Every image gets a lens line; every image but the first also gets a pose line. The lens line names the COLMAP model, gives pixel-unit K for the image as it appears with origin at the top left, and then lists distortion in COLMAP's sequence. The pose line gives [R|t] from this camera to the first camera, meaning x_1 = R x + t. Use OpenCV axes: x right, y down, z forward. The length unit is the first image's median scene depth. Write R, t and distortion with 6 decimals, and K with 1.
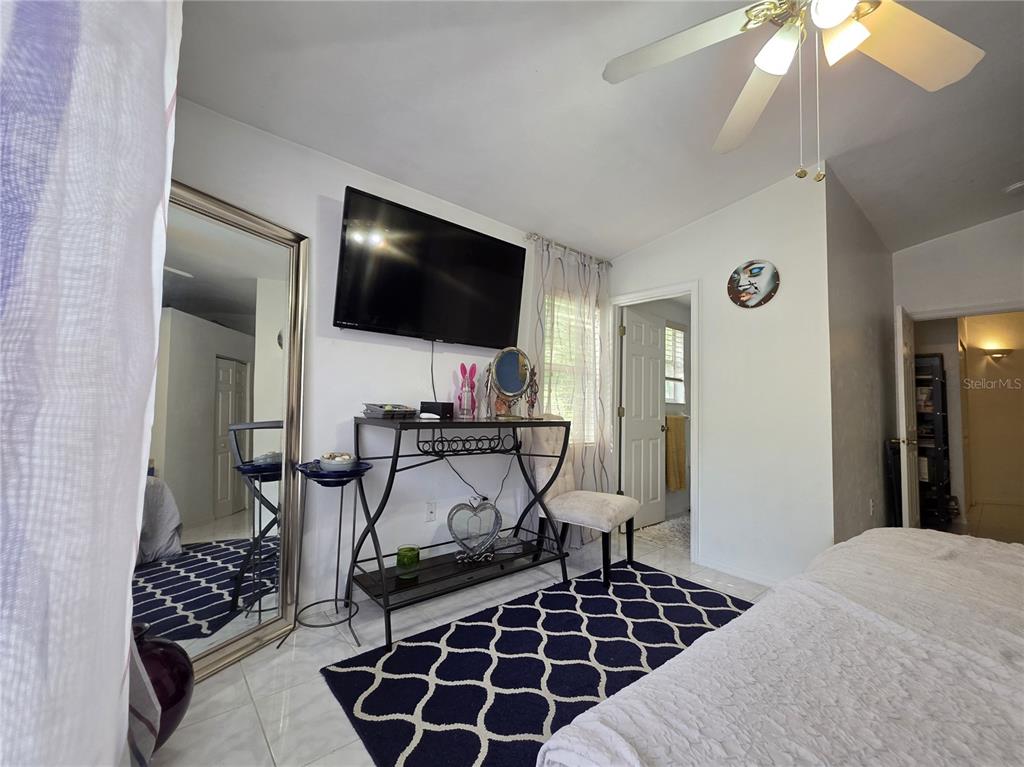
lens RADIAL K [[418.6, 0, 512.7], [0, 418.6, 381.7], [0, 0, 1]] dist [-0.000786, 0.000254]
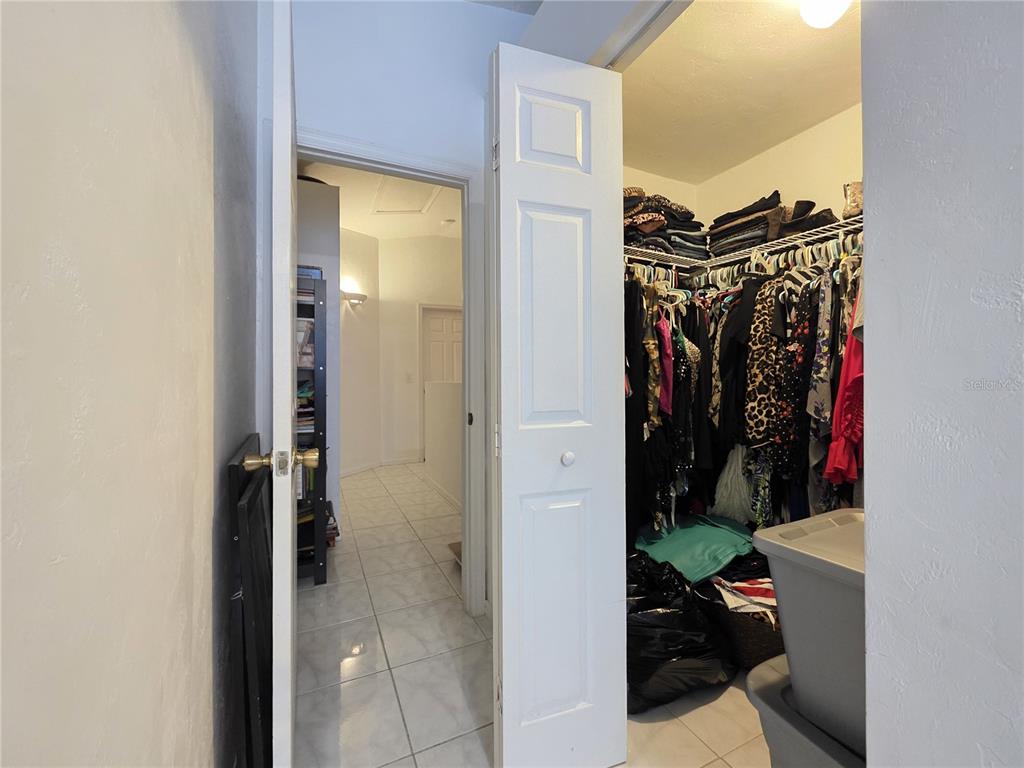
lens RADIAL K [[418.6, 0, 511.4], [0, 418.6, 379.9], [0, 0, 1]] dist [-0.000786, 0.000254]
pose [[0.262670, -0.039141, 0.964091, 0.553345], [-0.036989, 0.998034, 0.050596, 0.053609], [-0.964176, -0.048951, 0.260706, 0.612504]]
